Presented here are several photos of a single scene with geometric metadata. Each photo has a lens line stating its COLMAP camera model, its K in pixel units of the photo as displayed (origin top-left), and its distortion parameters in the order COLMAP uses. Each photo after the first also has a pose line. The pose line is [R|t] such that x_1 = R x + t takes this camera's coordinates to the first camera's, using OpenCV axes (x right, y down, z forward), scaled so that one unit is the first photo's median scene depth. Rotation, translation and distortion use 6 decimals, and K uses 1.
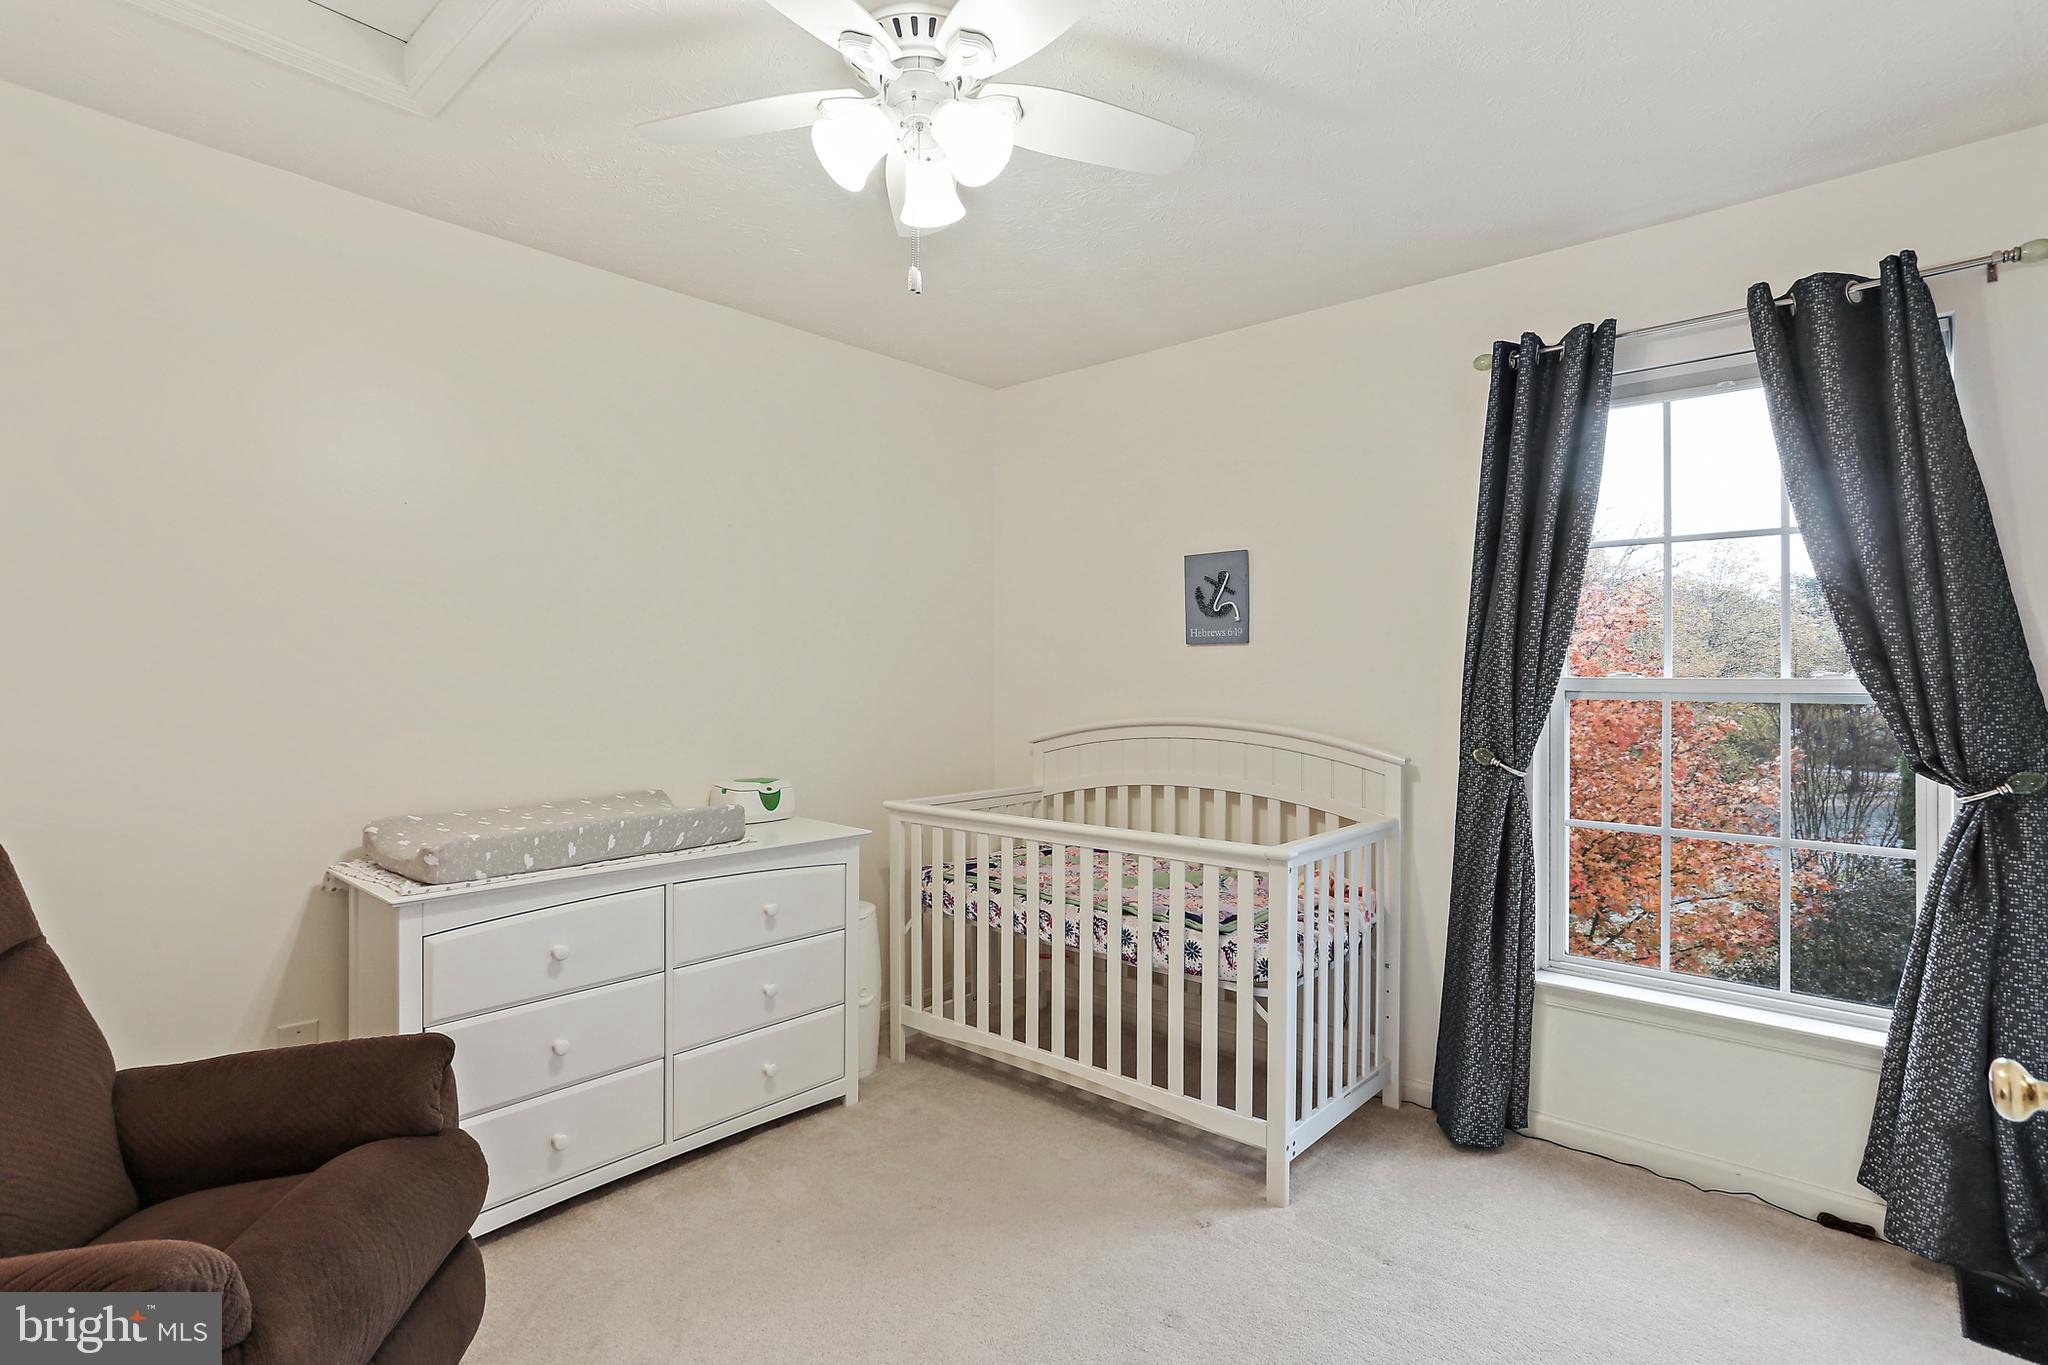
lens RADIAL K [[989.6, 0, 1018.4], [0, 989.6, 682.6], [0, 0, 1]] dist [-0.053914, 0.032374]
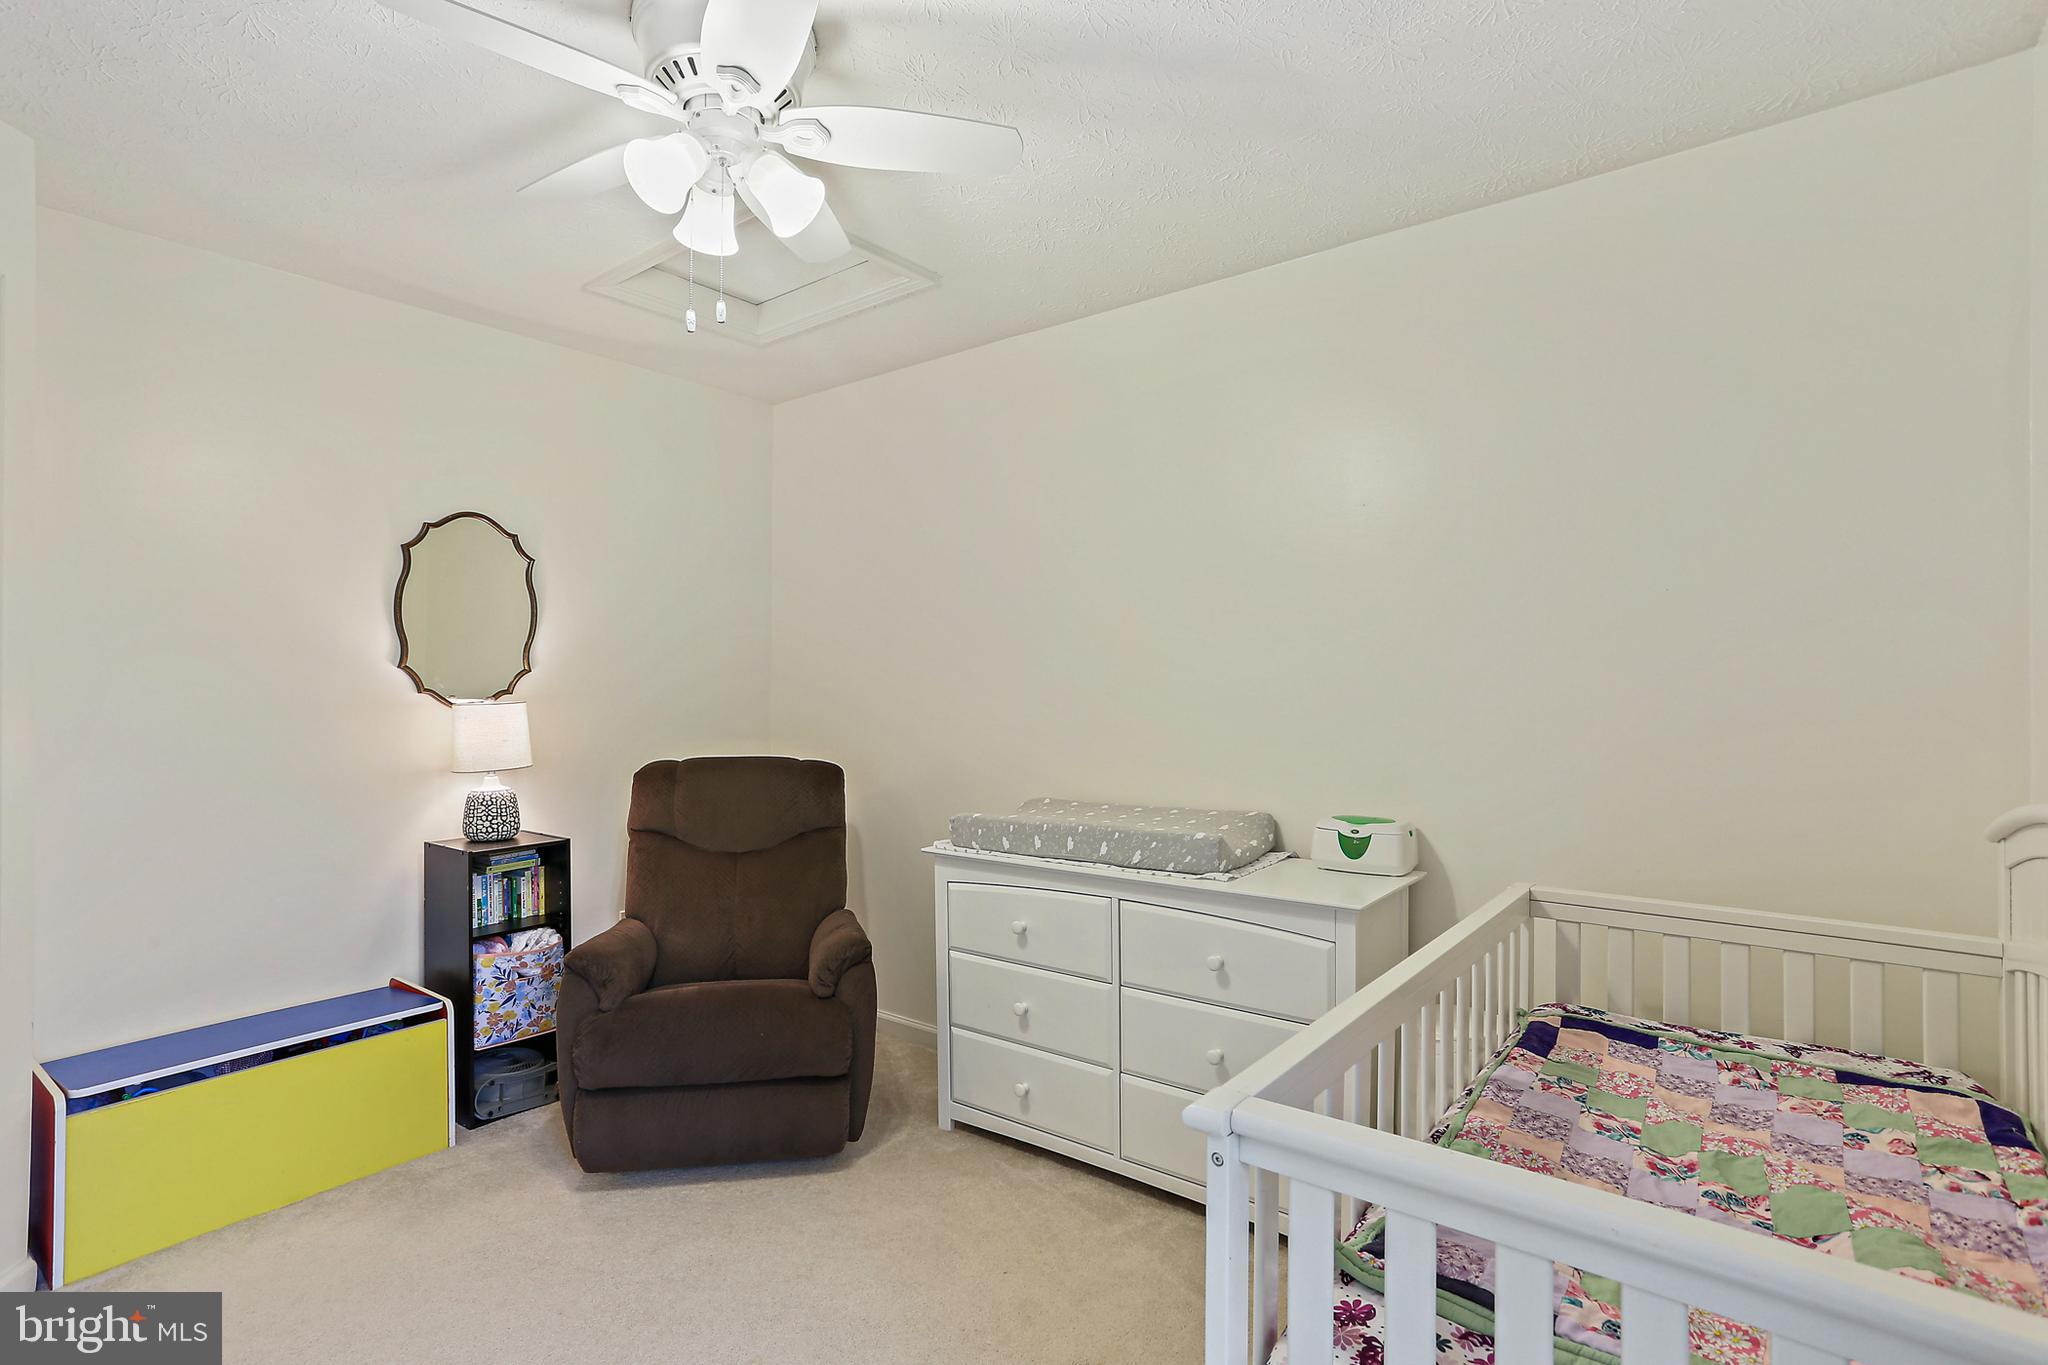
lens RADIAL K [[989.6, 0, 1018.4], [0, 989.6, 682.6], [0, 0, 1]] dist [-0.053914, 0.032374]
pose [[0.055198, -0.006078, -0.998457, 0.645047], [-0.002724, 0.999977, -0.006238, -0.007448], [0.998472, 0.003065, 0.055181, 0.850909]]
